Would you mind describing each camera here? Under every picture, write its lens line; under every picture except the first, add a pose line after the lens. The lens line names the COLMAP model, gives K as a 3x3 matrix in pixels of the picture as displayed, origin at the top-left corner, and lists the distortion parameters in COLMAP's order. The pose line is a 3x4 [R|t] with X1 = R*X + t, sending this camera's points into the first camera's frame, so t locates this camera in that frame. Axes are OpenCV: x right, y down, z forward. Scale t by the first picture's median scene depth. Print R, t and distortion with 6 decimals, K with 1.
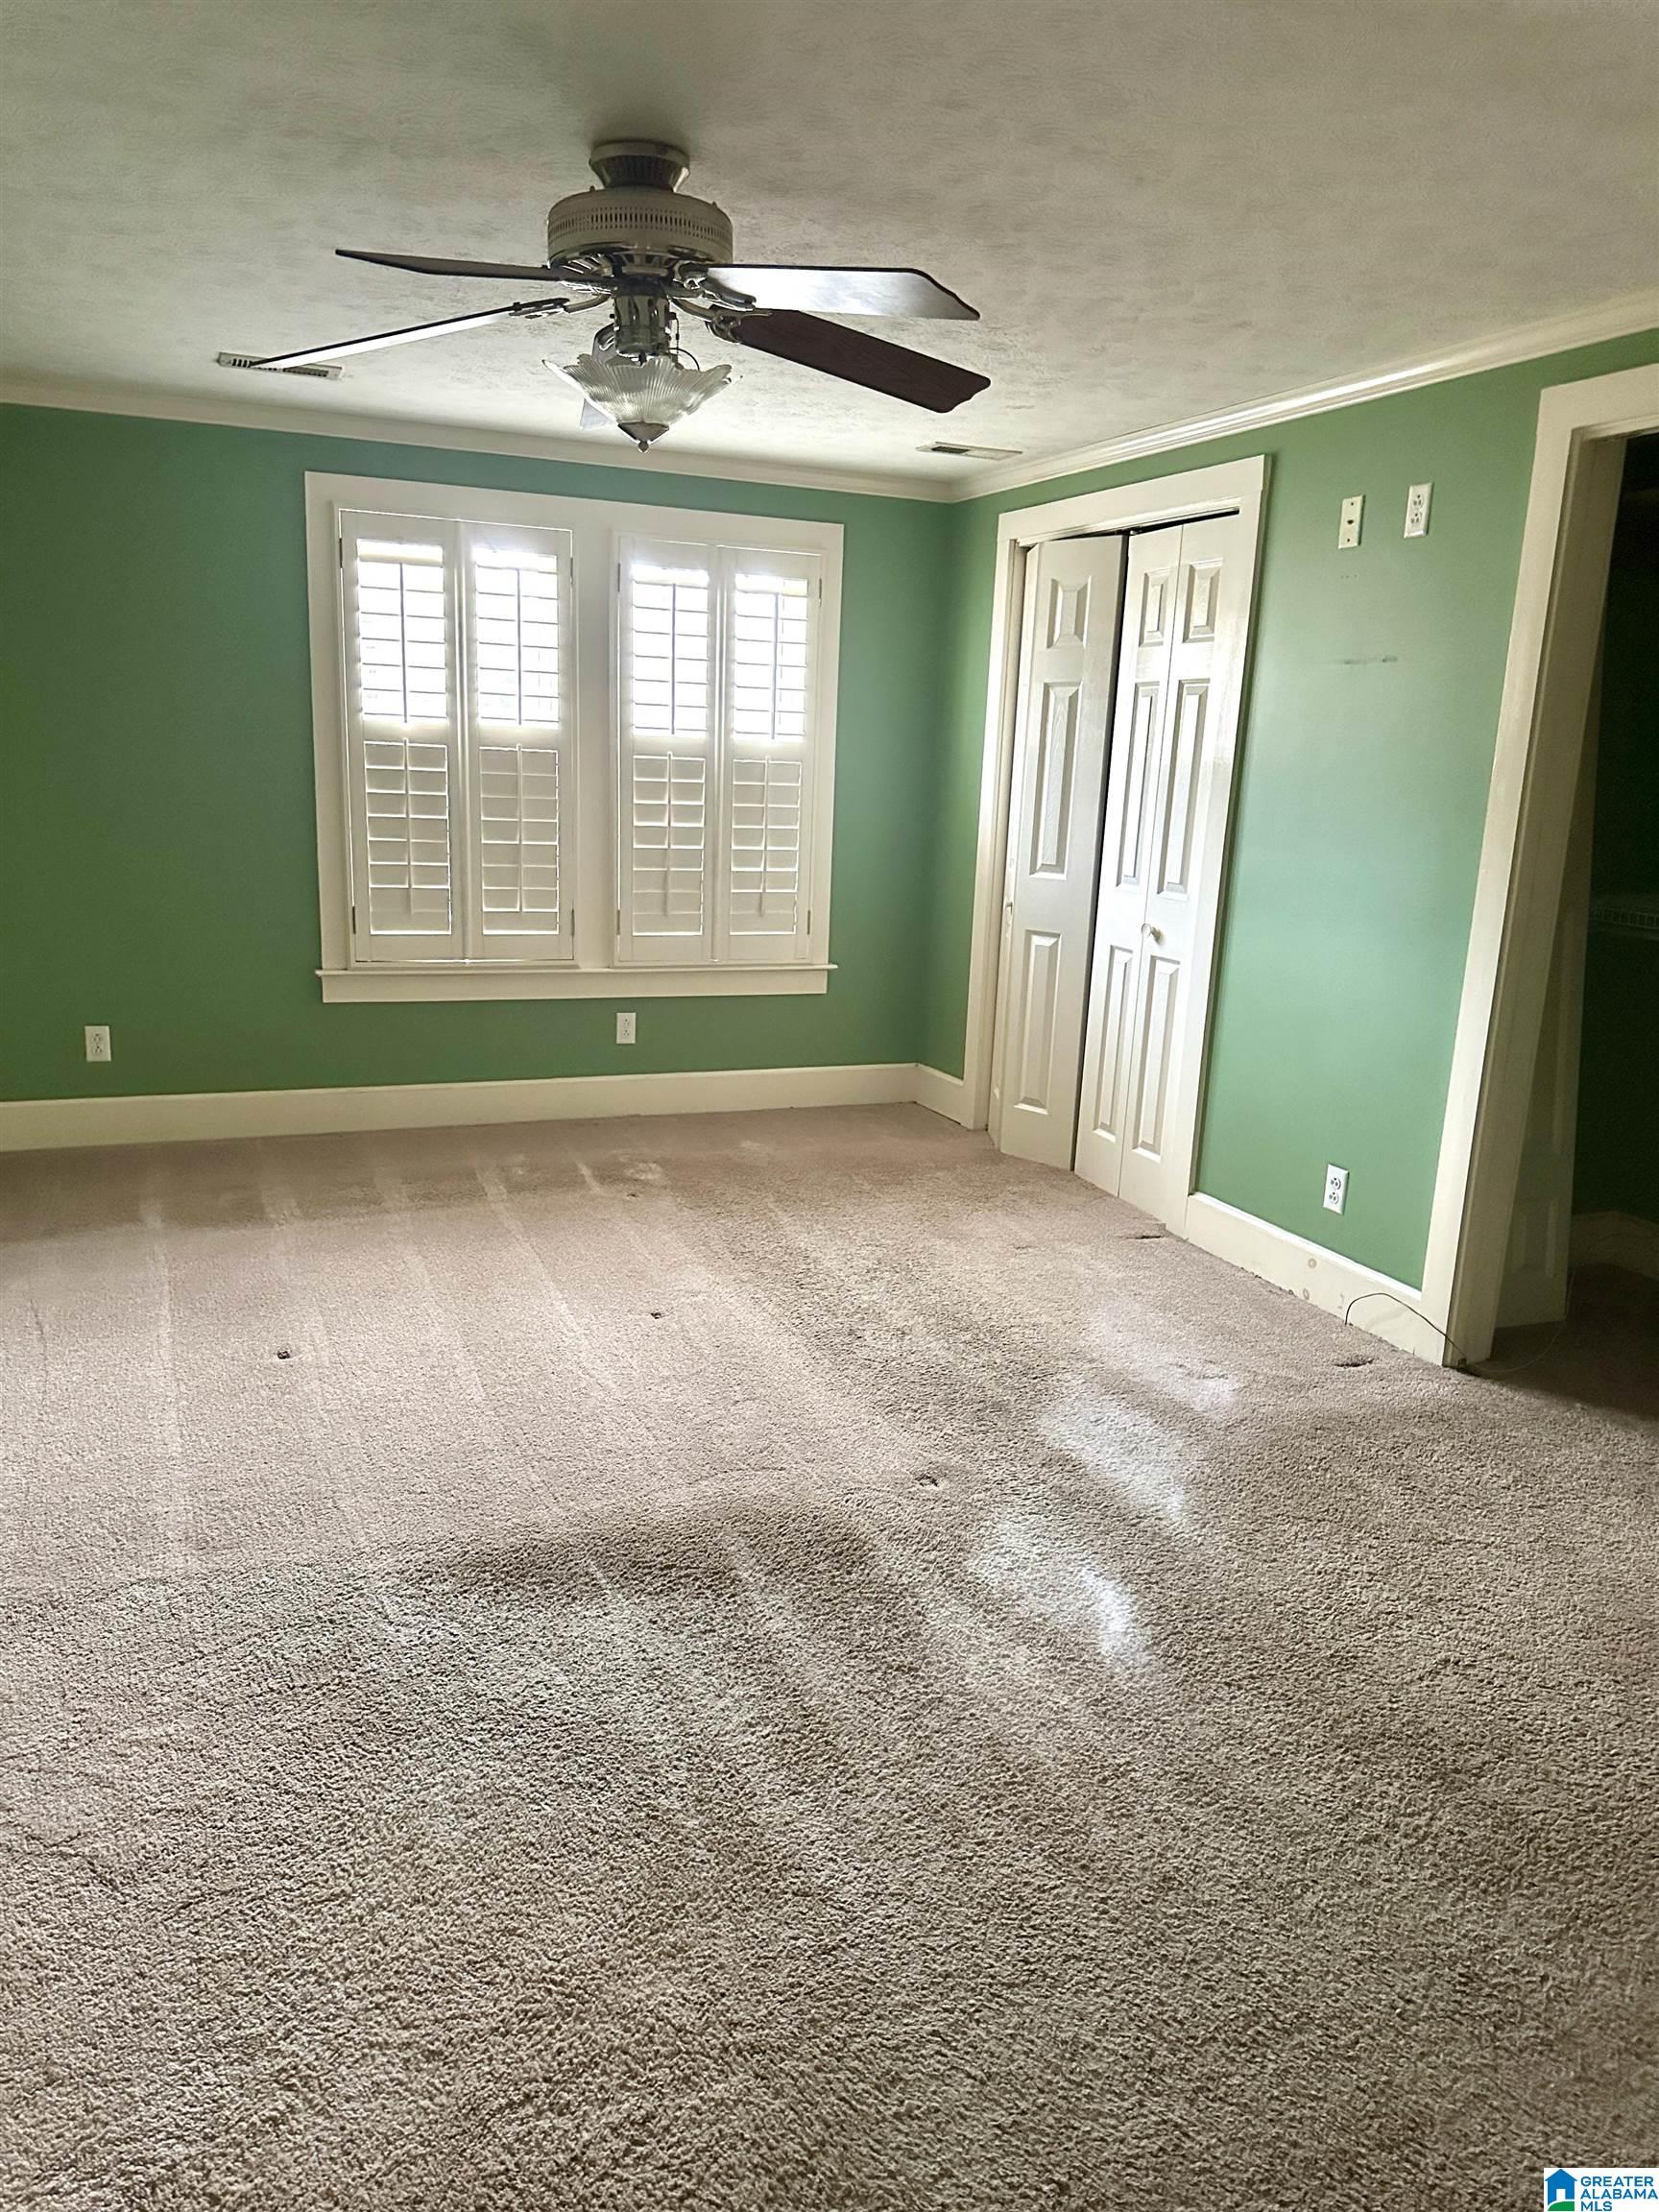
lens RADIAL K [[1538.0, 0, 765.1], [0, 1538.0, 1143.9], [0, 0, 1]] dist [0.013408, -0.018231]
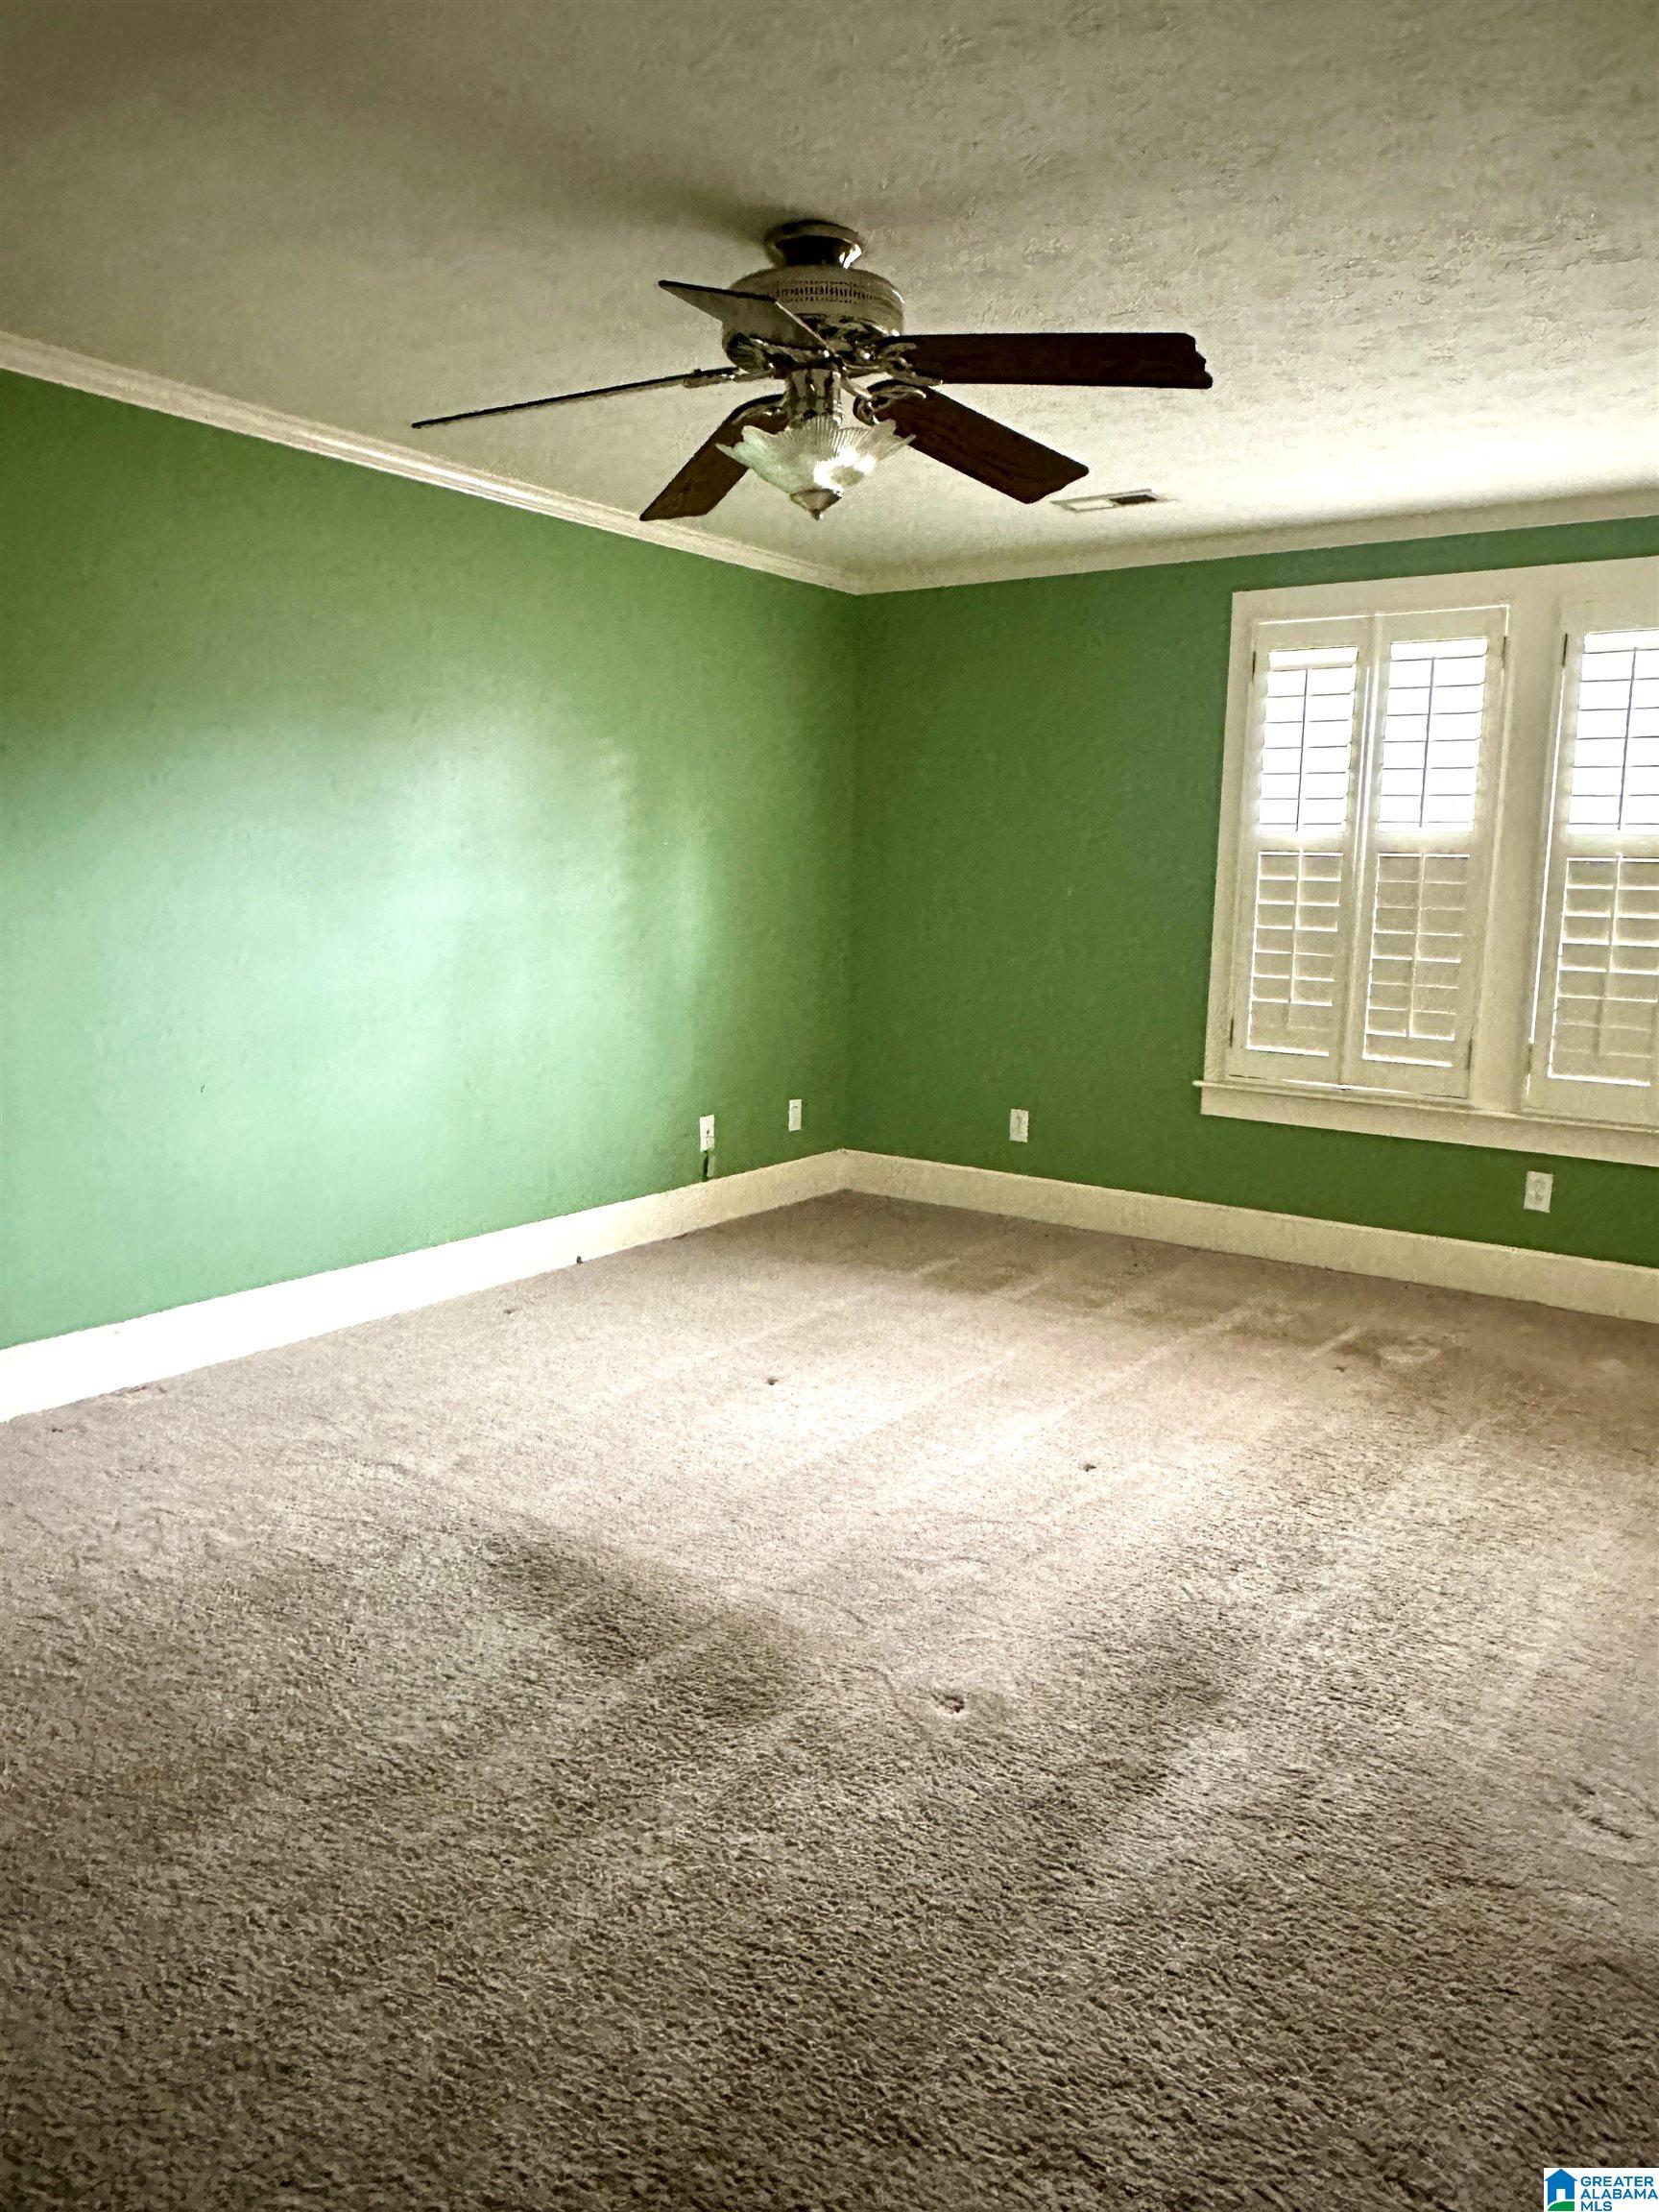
lens RADIAL K [[1538.0, 0, 816.5], [0, 1538.0, 1096.9], [0, 0, 1]] dist [0.013408, -0.018231]
pose [[0.523005, 0.096962, -0.846796, 0.430180], [-0.207719, 0.978053, -0.016302, -0.035958], [0.826631, 0.184422, 0.531667, 0.279171]]
